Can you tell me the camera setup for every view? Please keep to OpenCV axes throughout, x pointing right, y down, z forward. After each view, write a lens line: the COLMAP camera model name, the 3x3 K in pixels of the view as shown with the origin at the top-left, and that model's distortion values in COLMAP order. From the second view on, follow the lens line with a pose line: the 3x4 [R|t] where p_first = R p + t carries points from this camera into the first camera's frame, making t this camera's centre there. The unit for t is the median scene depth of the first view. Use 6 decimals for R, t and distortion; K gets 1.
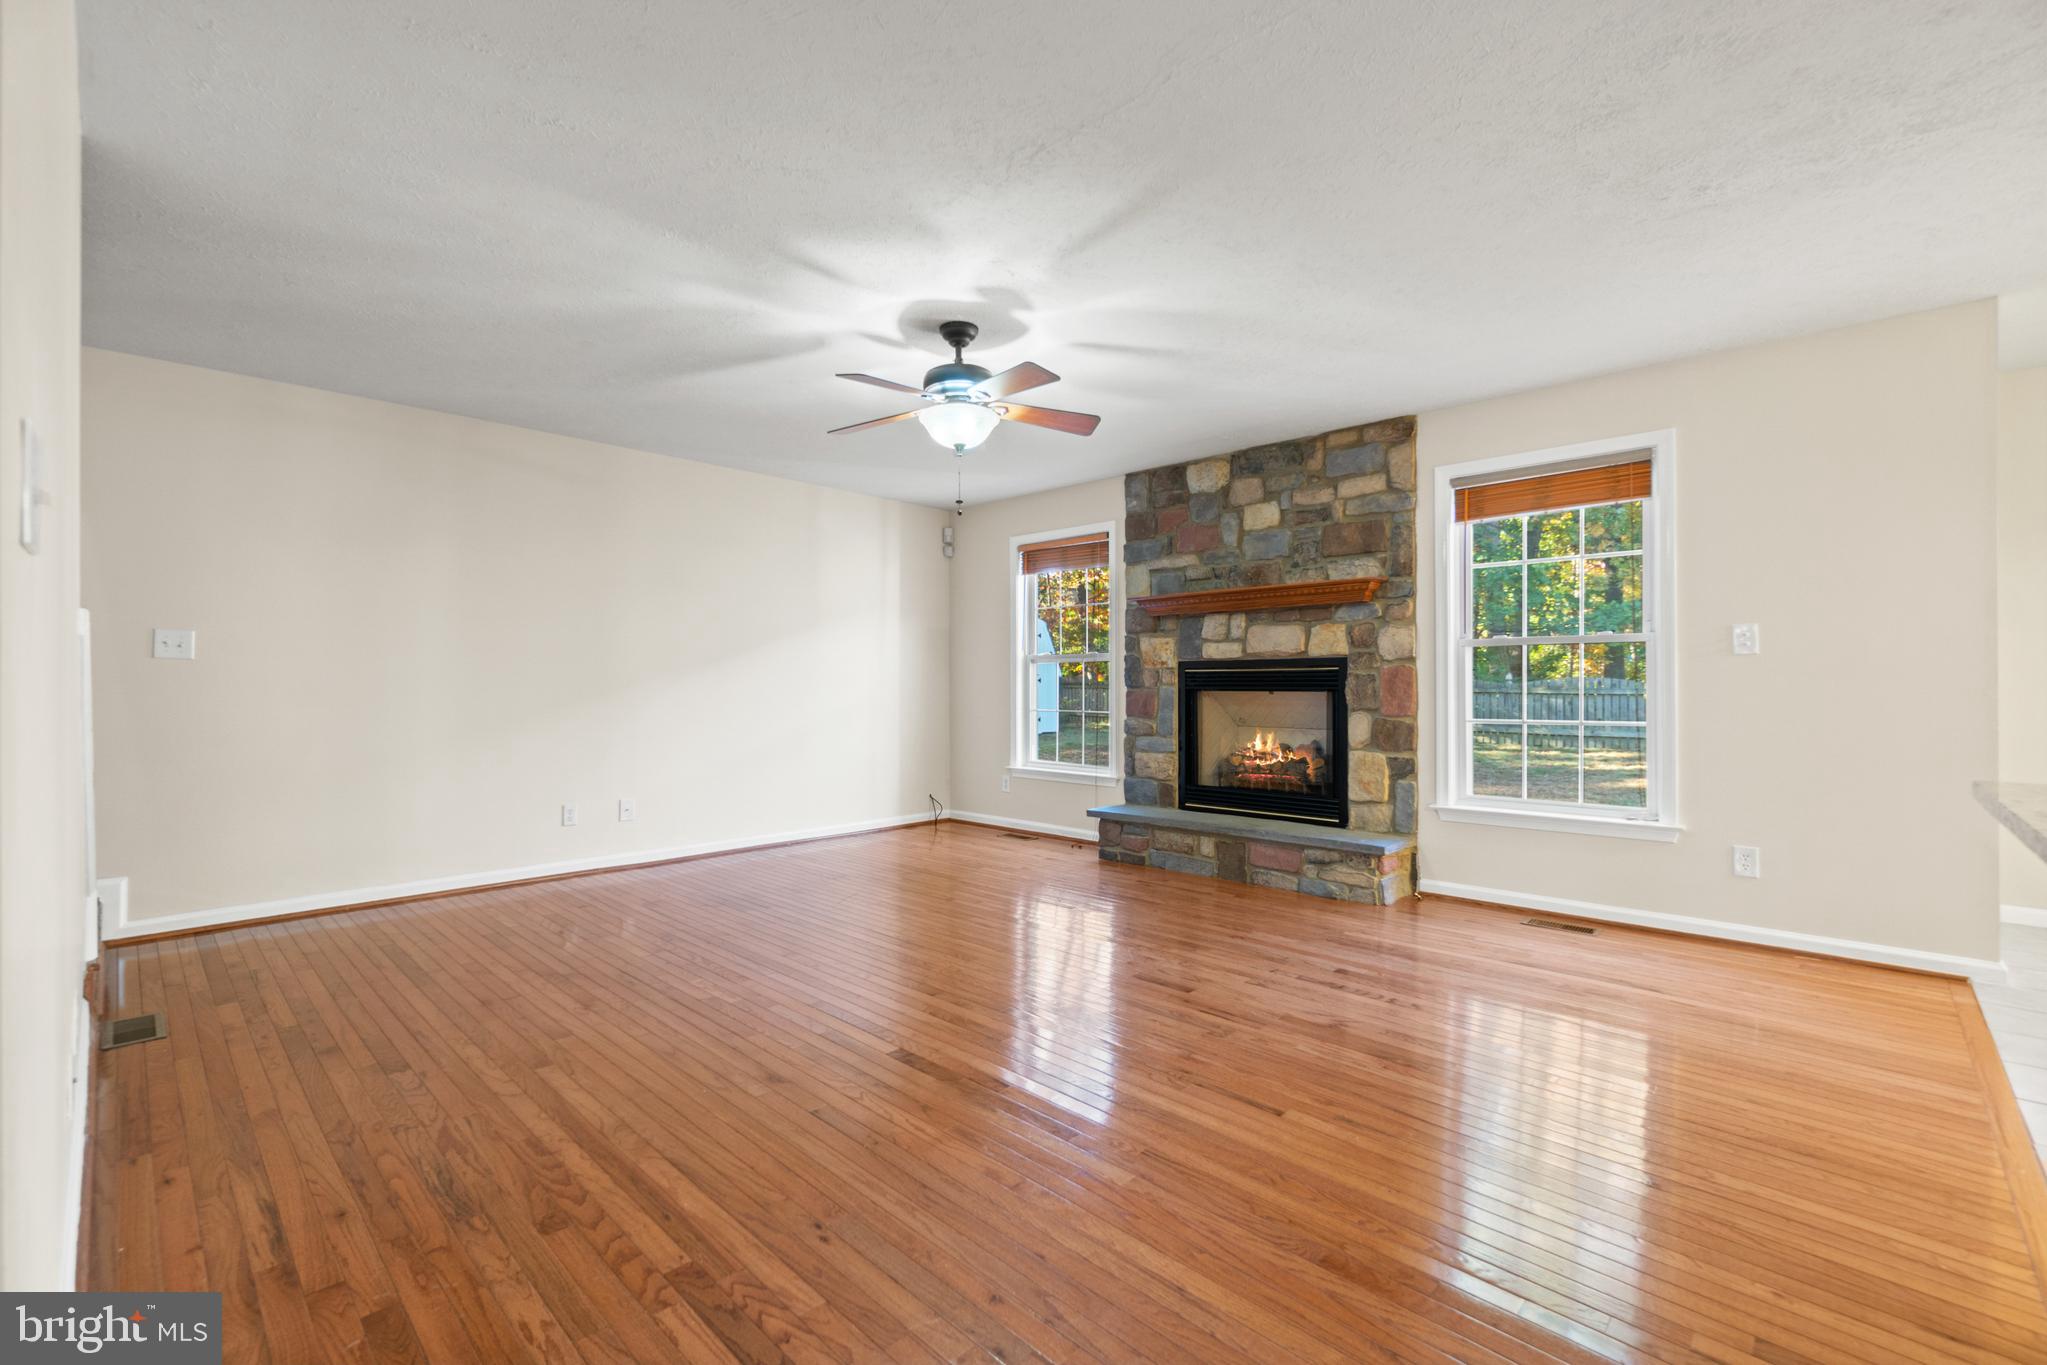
lens RADIAL K [[869.4, 0, 1023.5], [0, 869.4, 682.5], [0, 0, 1]] dist [-0.000577, -0.000067]
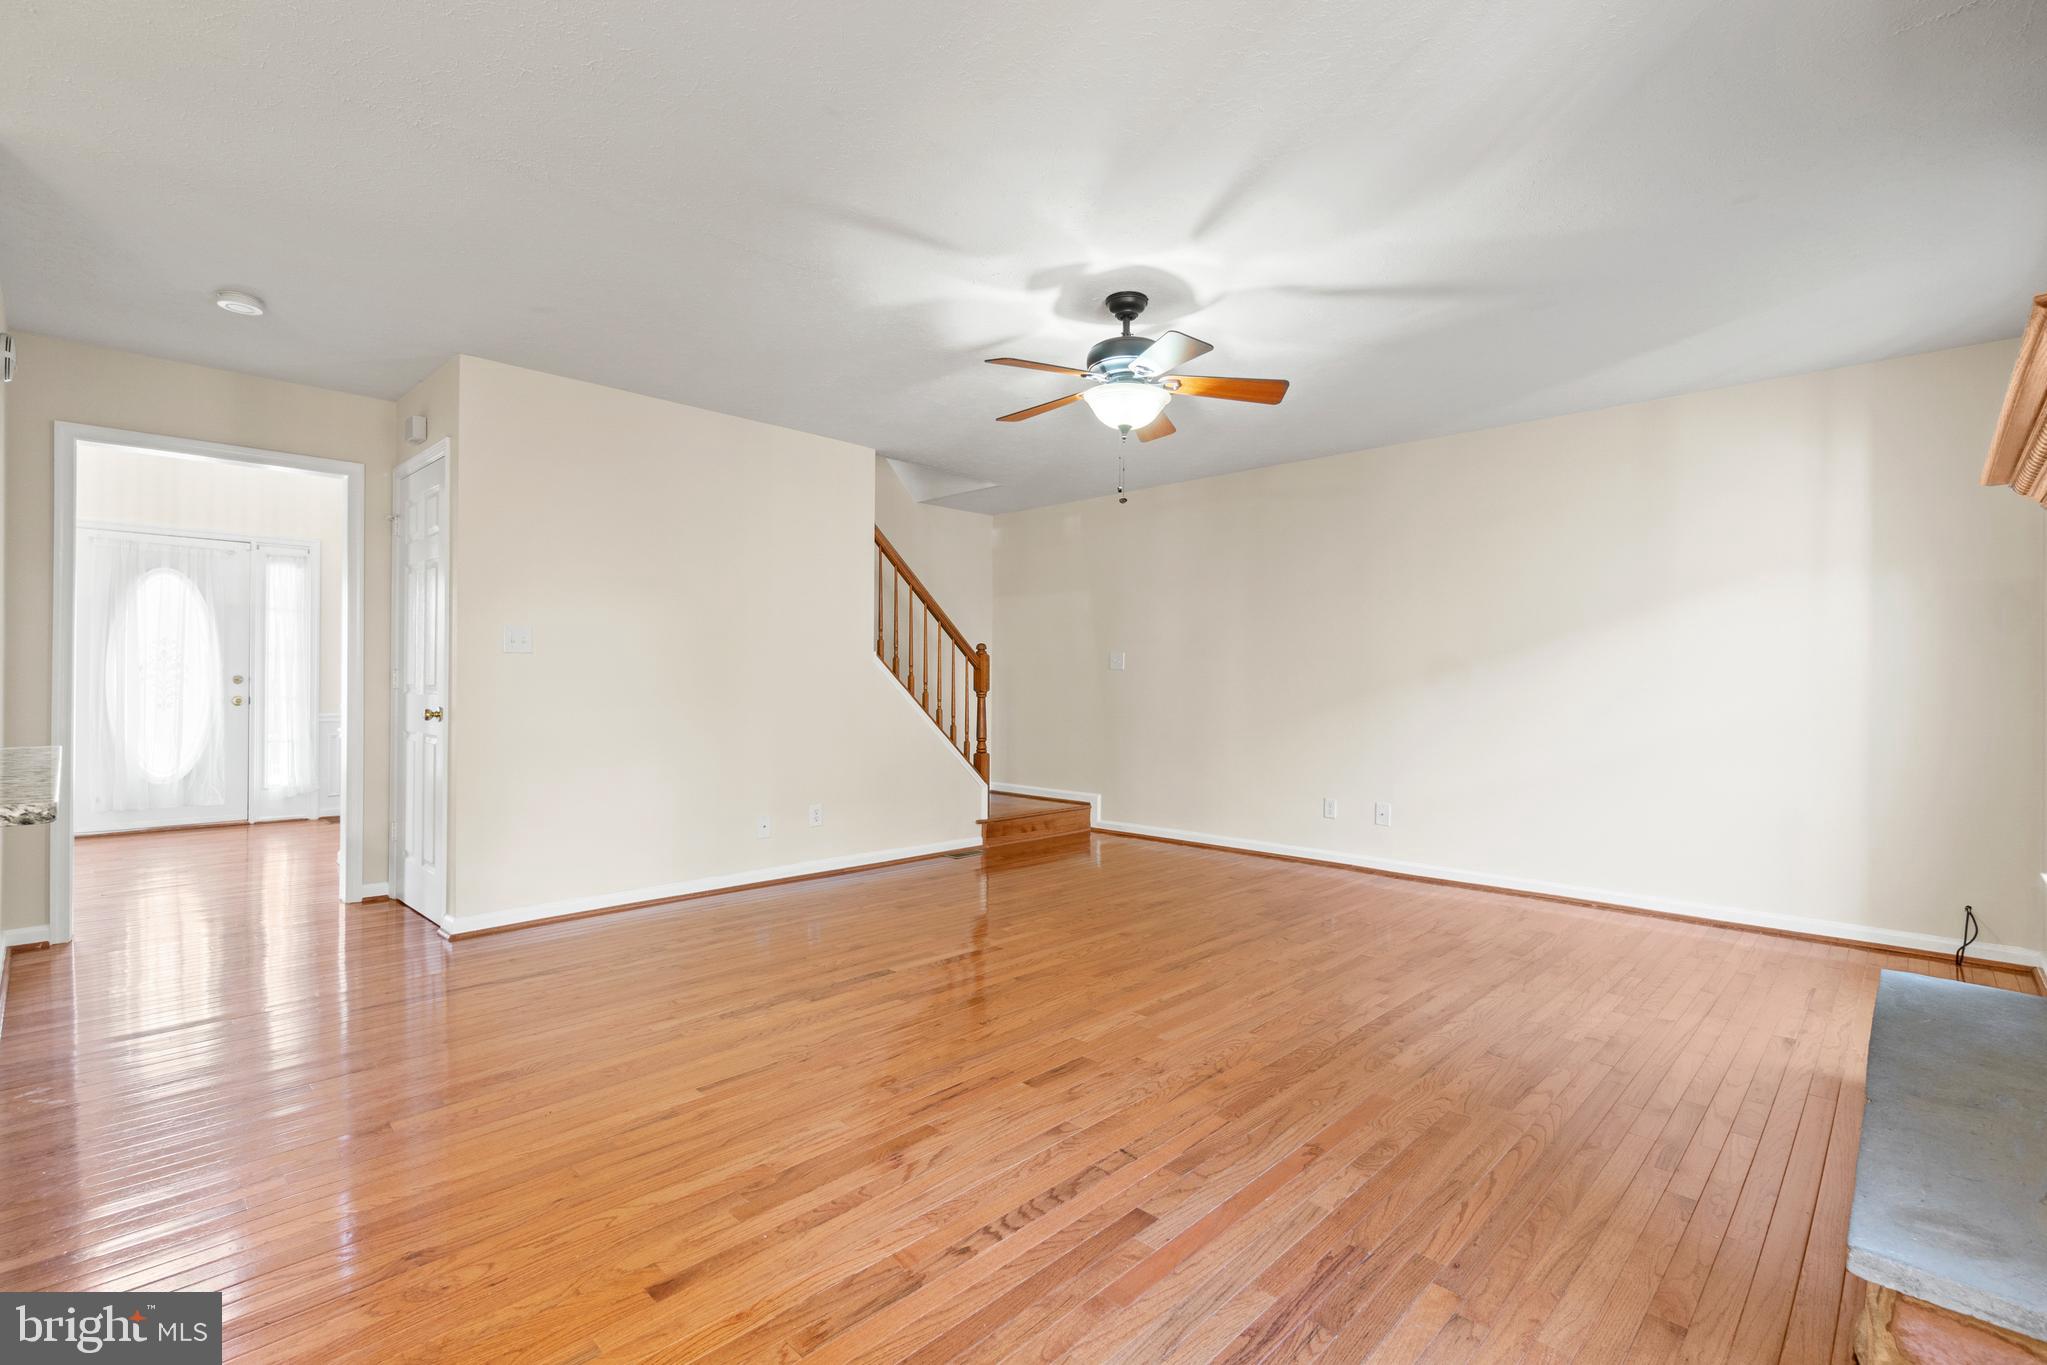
lens RADIAL K [[916.1, 0, 984.2], [0, 916.1, 679.2], [0, 0, 1]] dist [-0.002682, -0.000236]
pose [[-0.028905, -0.005636, -0.999566, 0.899136], [-0.001309, 0.999983, -0.005600, 0.000366], [0.999581, 0.001147, -0.028912, 0.880111]]
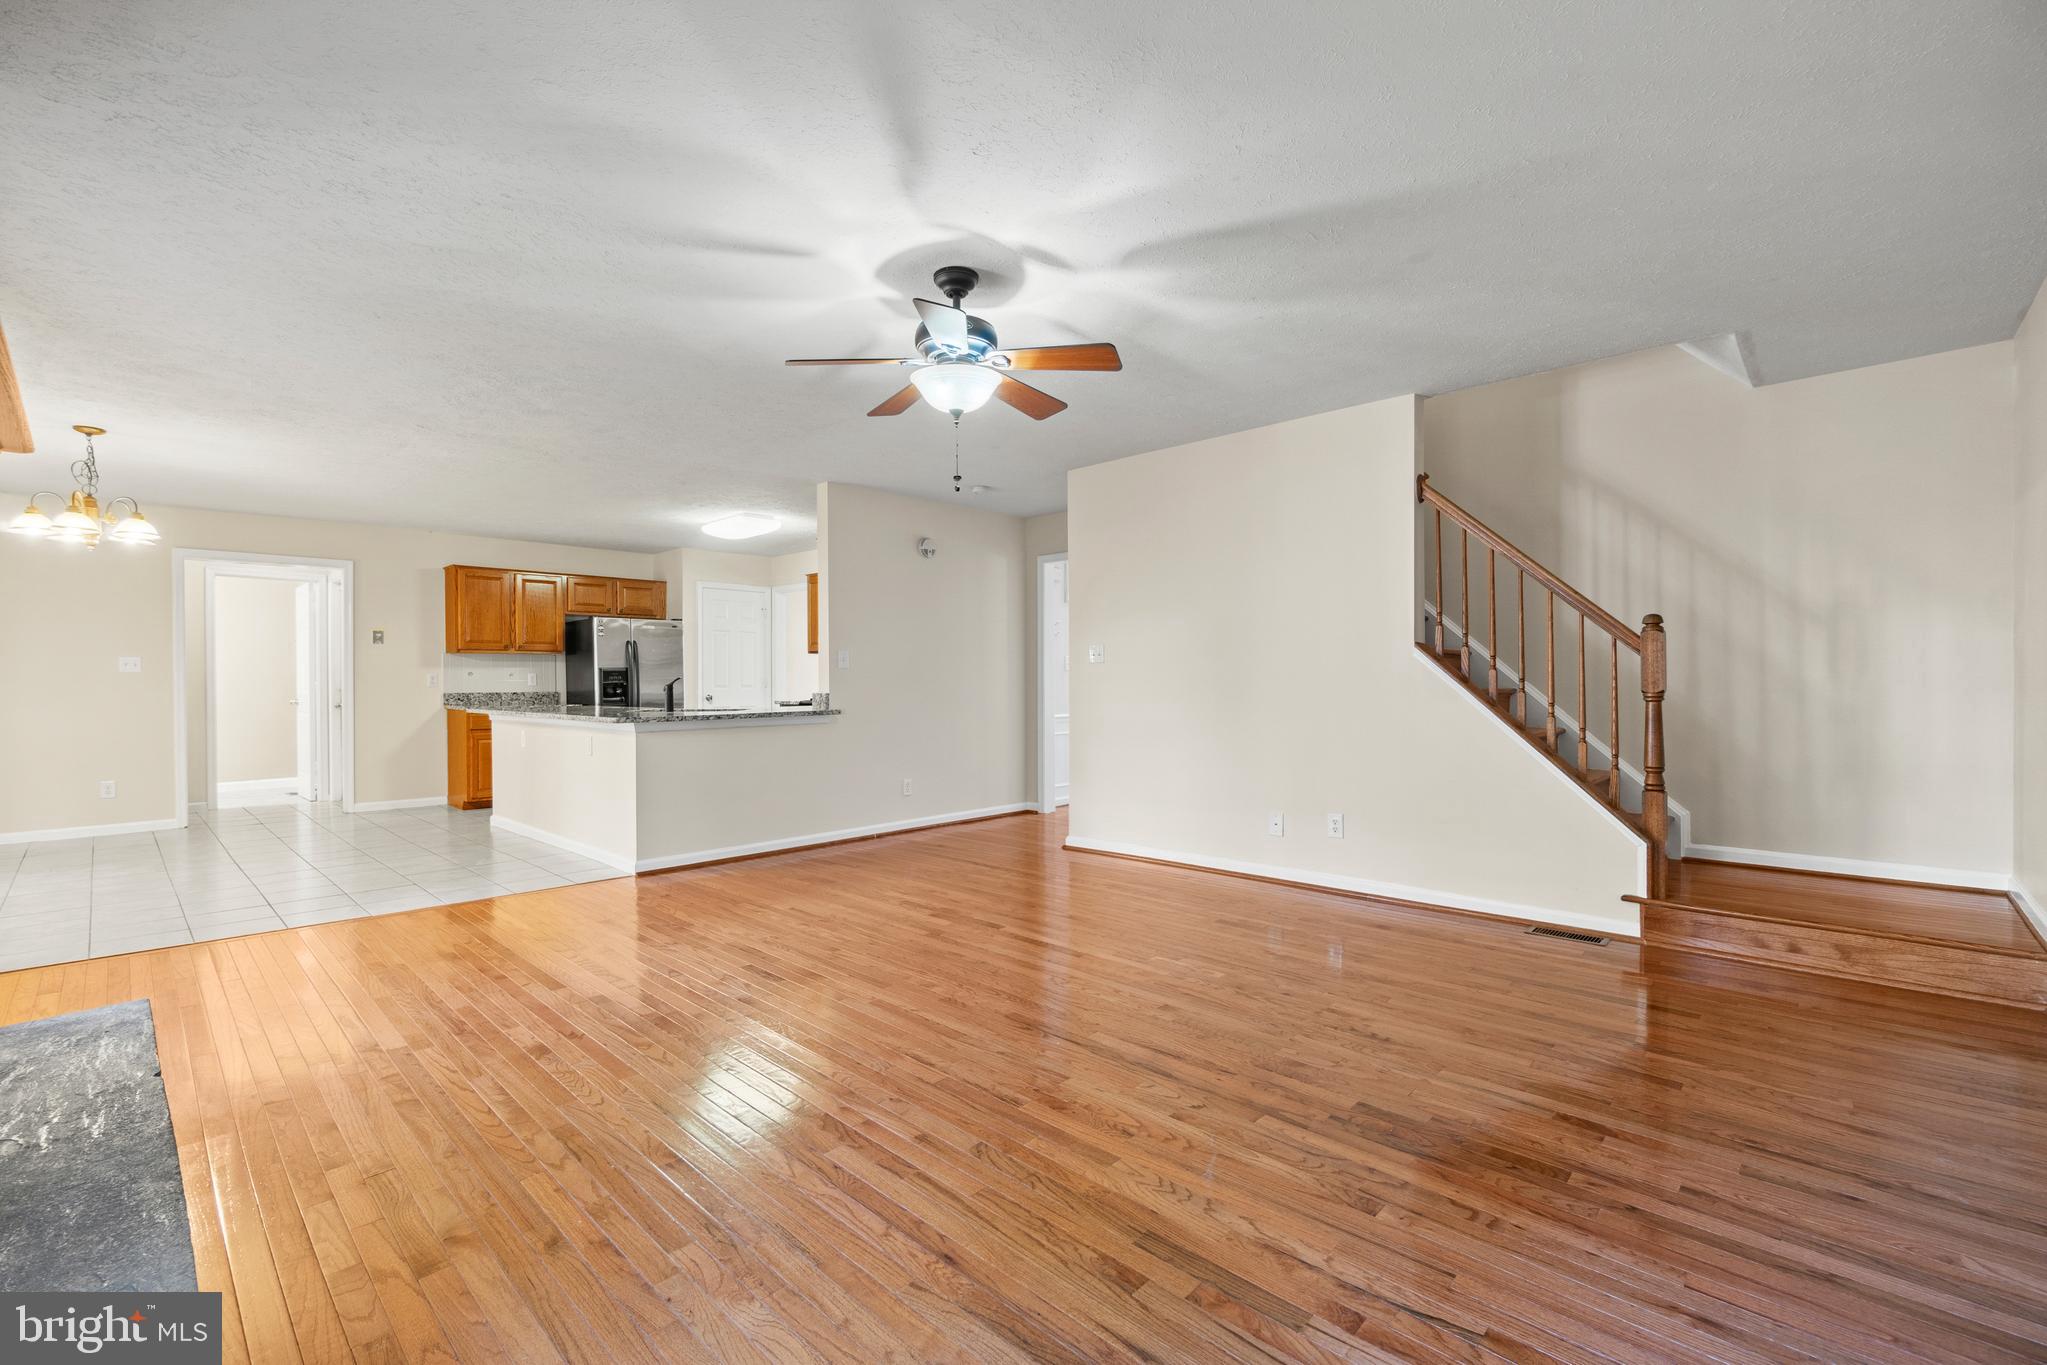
lens RADIAL K [[869.4, 0, 1023.5], [0, 869.4, 682.5], [0, 0, 1]] dist [-0.000577, -0.000067]
pose [[-0.999935, 0.004903, -0.010326, -0.131226], [0.004977, 0.999962, -0.007198, 0.007836], [0.010290, -0.007249, -0.999921, 1.876029]]
